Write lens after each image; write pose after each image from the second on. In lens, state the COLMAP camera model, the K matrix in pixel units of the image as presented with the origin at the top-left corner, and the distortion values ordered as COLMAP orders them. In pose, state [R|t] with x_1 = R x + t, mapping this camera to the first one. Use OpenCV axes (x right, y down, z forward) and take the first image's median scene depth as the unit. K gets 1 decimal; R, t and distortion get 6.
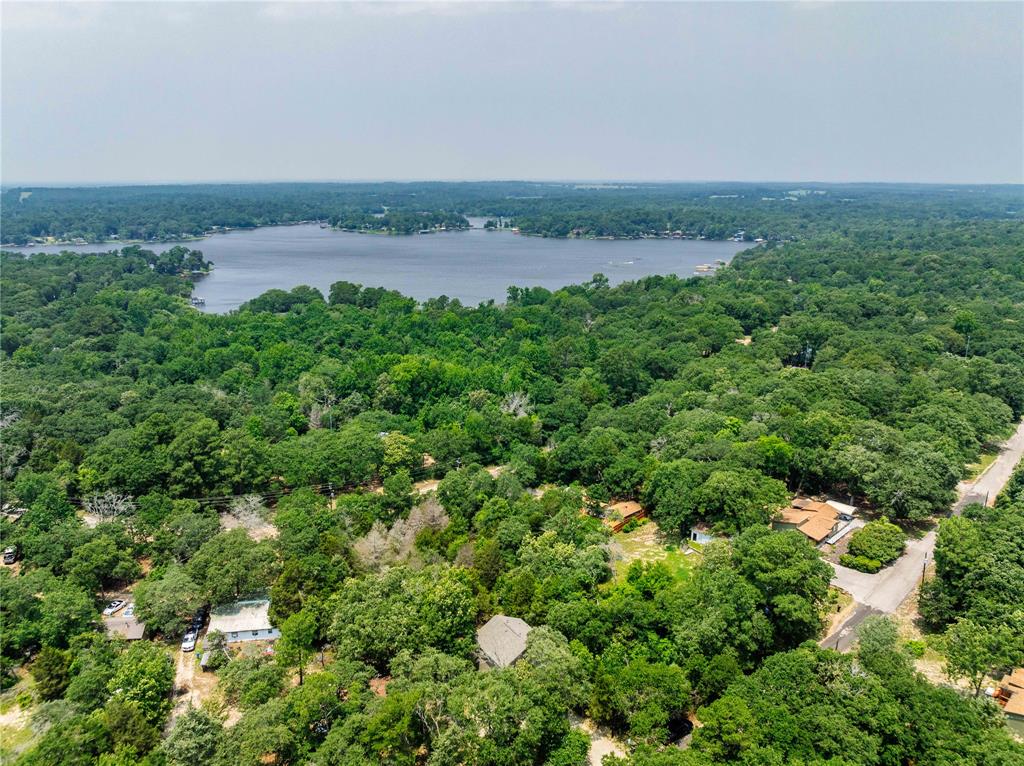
lens RADIAL K [[732.8, 0, 513.1], [0, 732.8, 376.6], [0, 0, 1]] dist [-0.030089, -0.014875]
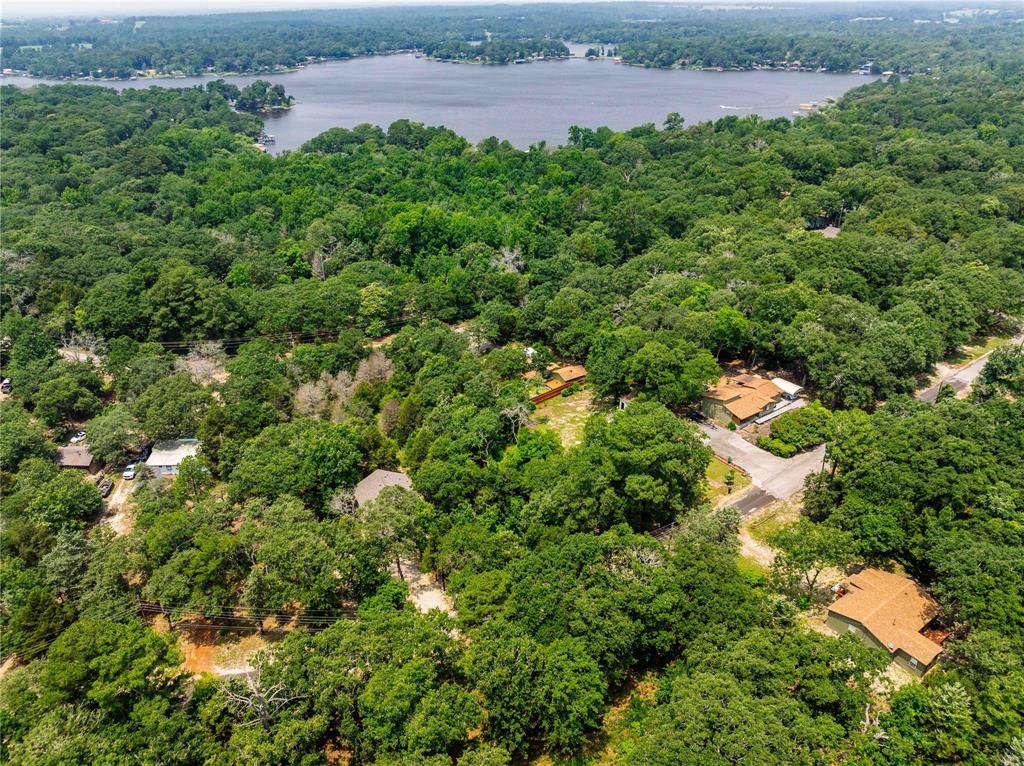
lens RADIAL K [[732.8, 0, 513.4], [0, 732.8, 377.9], [0, 0, 1]] dist [-0.030089, -0.014875]
pose [[0.987689, 0.058419, -0.145115, 0.168506], [-0.025713, 0.975663, 0.217764, -0.020973], [0.154305, -0.211352, 0.965153, 0.018566]]
